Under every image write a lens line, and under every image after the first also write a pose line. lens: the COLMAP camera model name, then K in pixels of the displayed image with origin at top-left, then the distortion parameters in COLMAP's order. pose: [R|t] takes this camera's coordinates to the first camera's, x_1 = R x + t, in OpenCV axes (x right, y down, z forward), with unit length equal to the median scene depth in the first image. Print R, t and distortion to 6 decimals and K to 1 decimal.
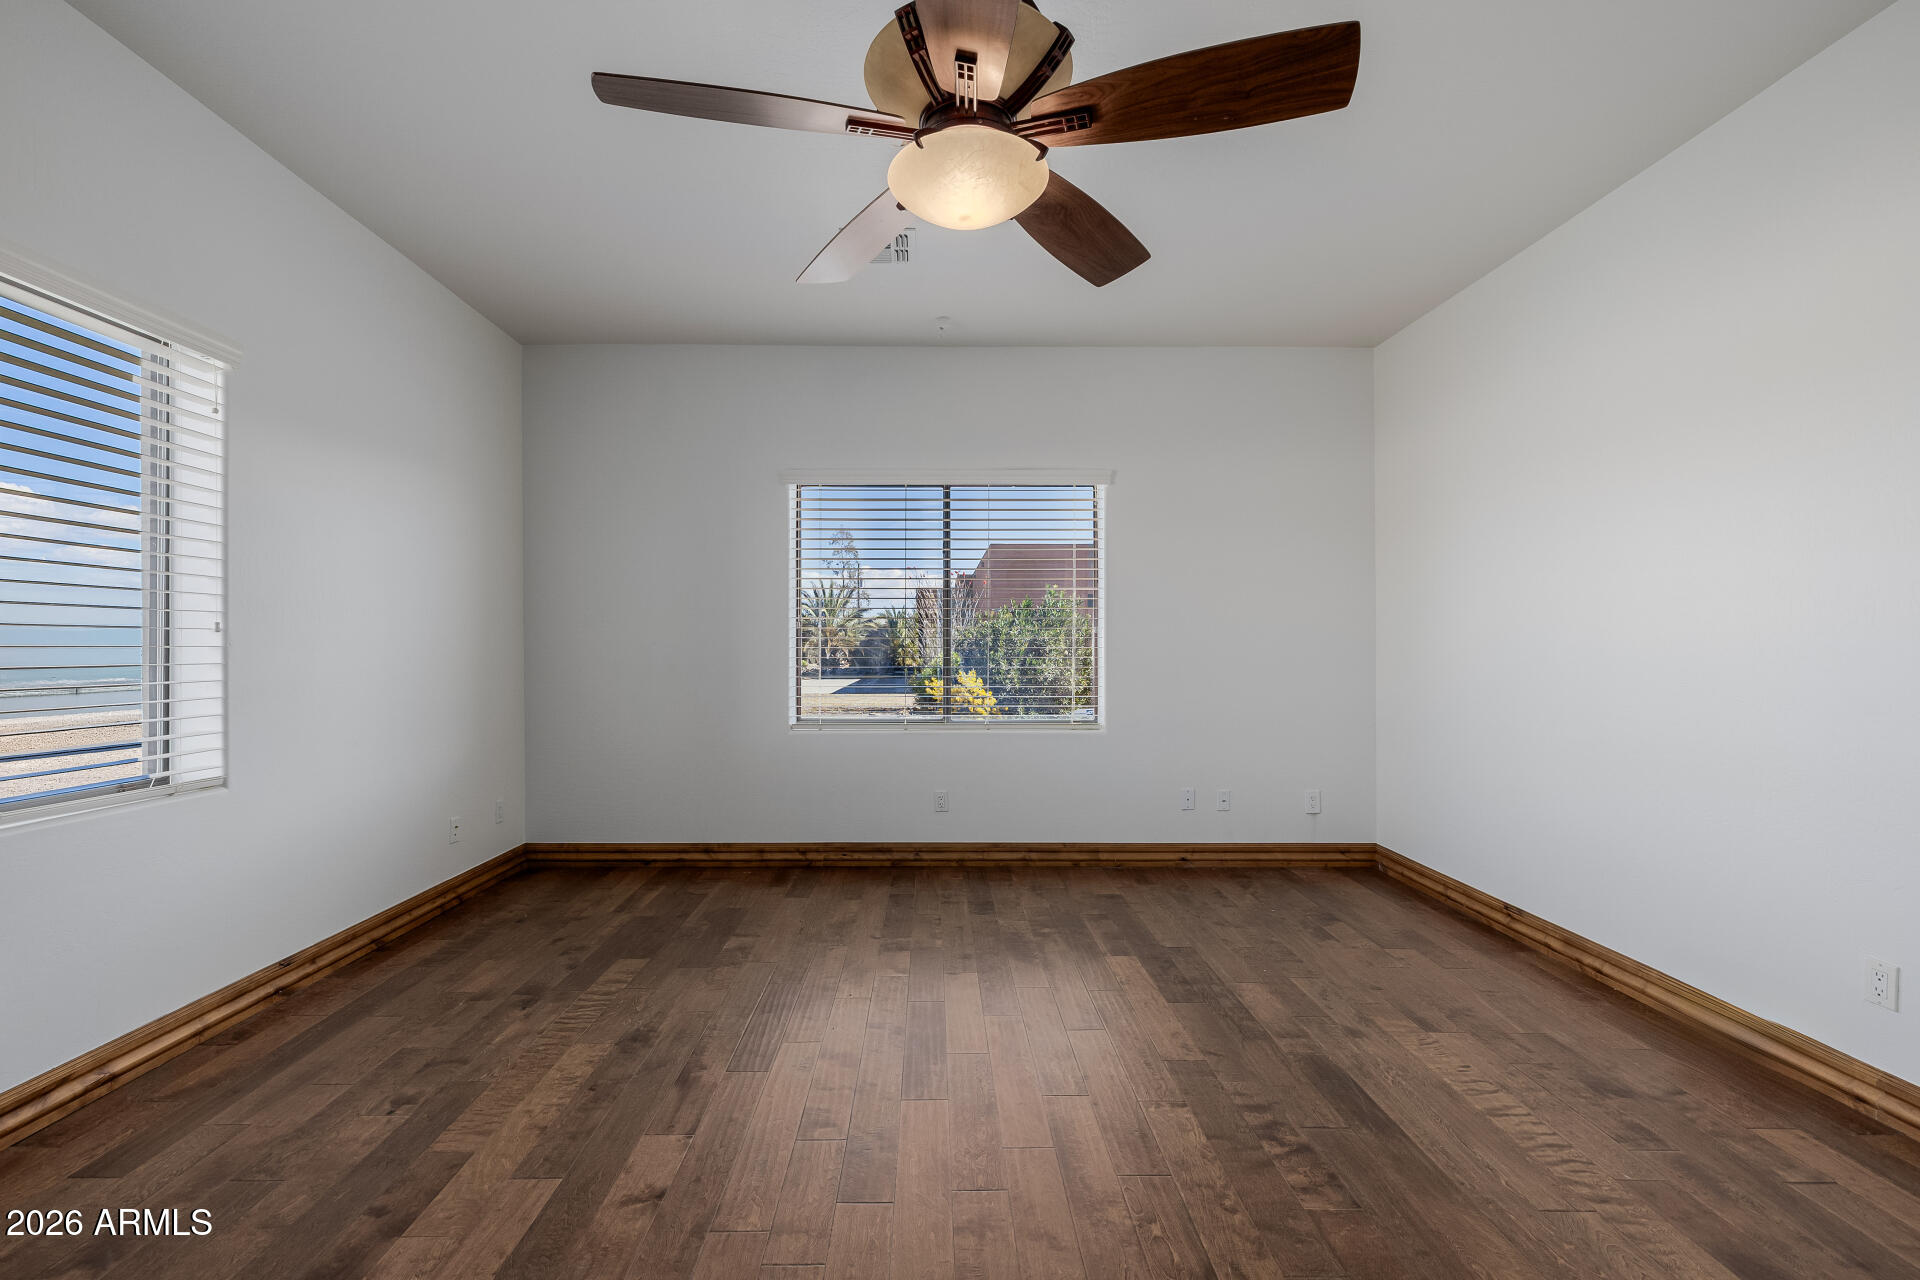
lens RADIAL K [[809.0, 0, 954.7], [0, 809.0, 636.0], [0, 0, 1]] dist [0.002449, 0.000410]
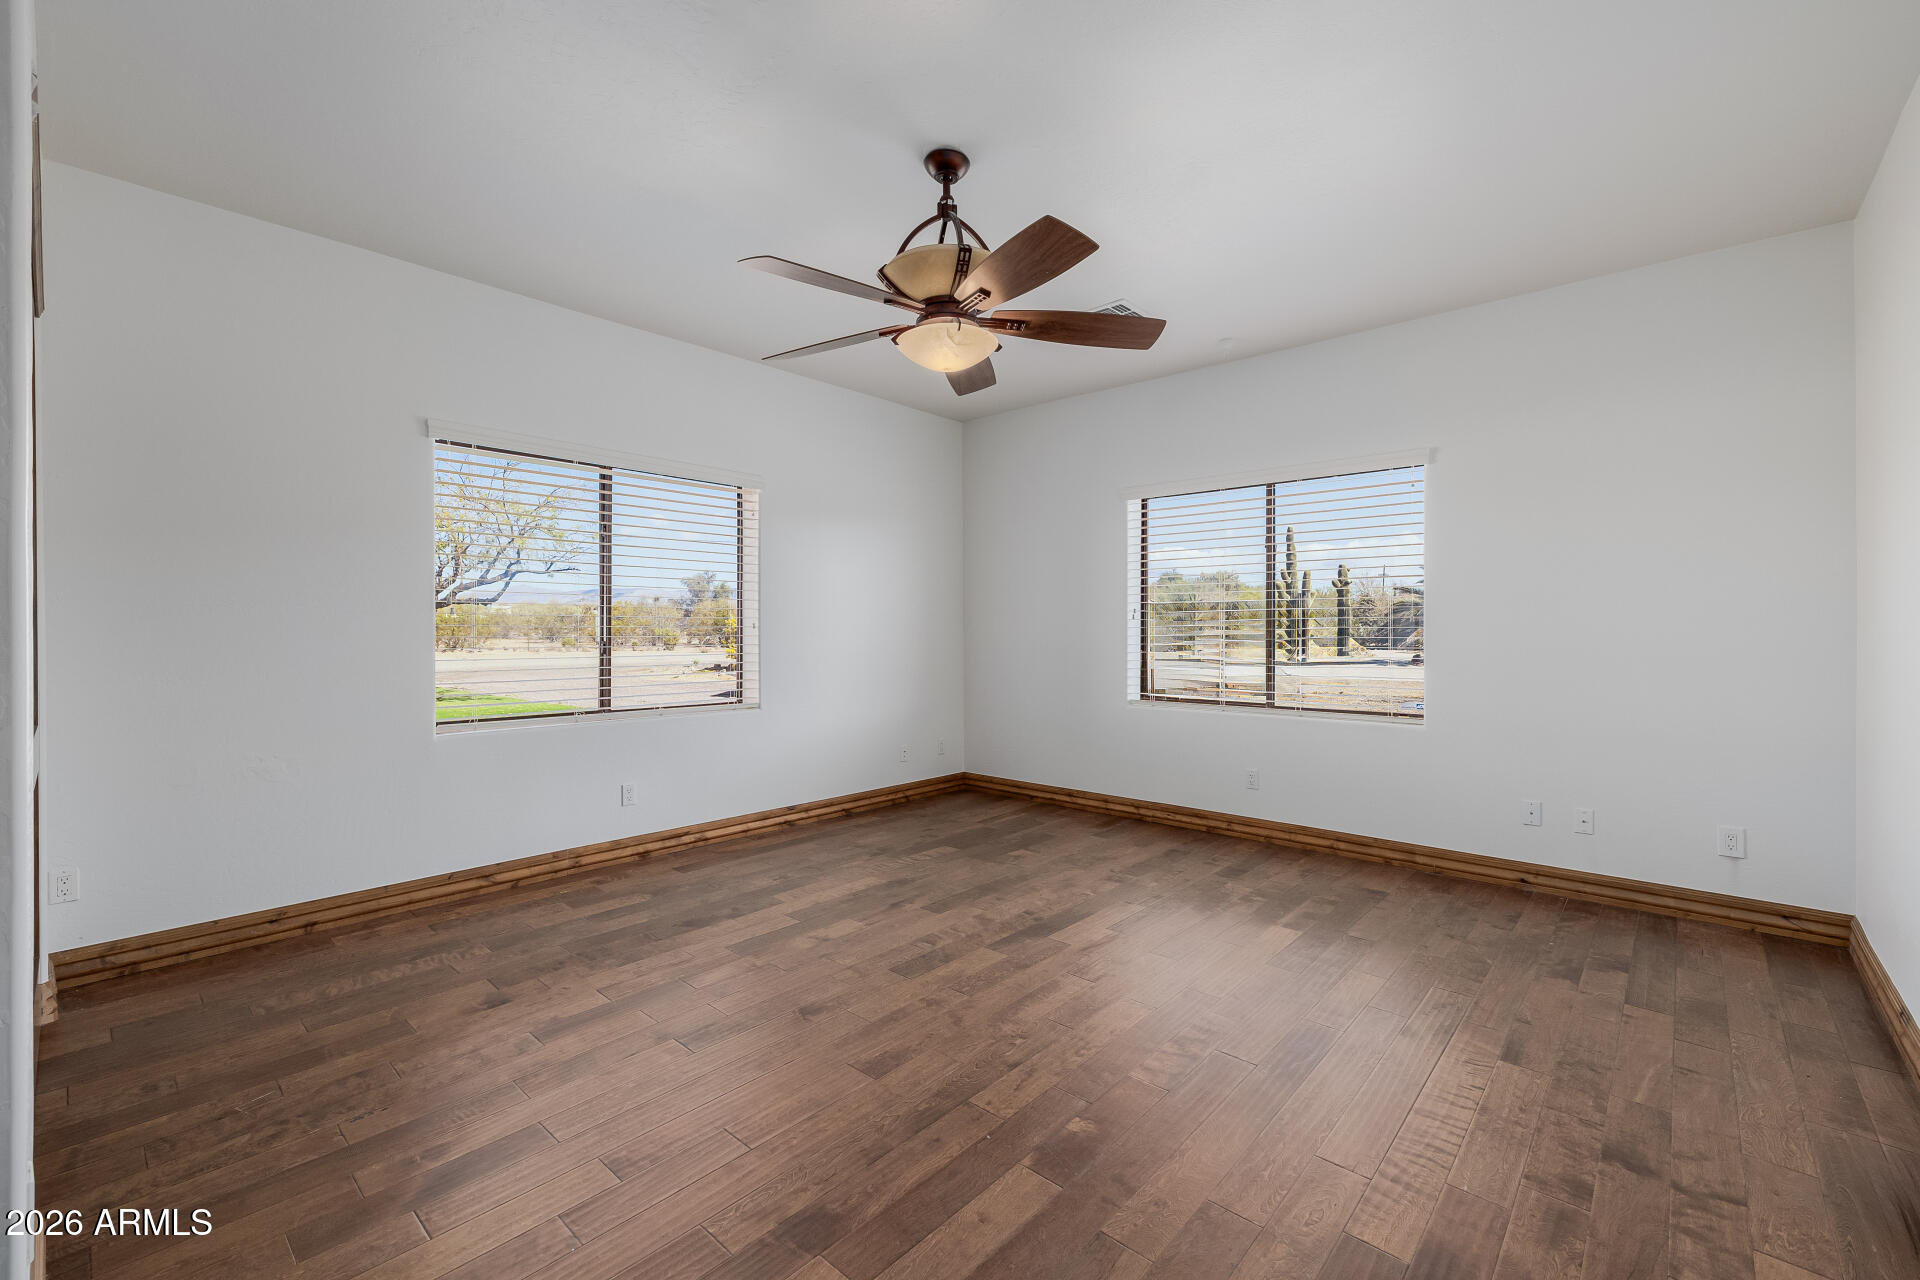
lens RADIAL K [[809.0, 0, 954.7], [0, 809.0, 636.0], [0, 0, 1]] dist [0.002449, 0.000410]
pose [[0.738716, 0.007667, -0.673974, 0.518532], [0.010084, 0.999698, 0.022426, -0.017750], [0.673942, -0.023363, 0.738415, -0.068962]]
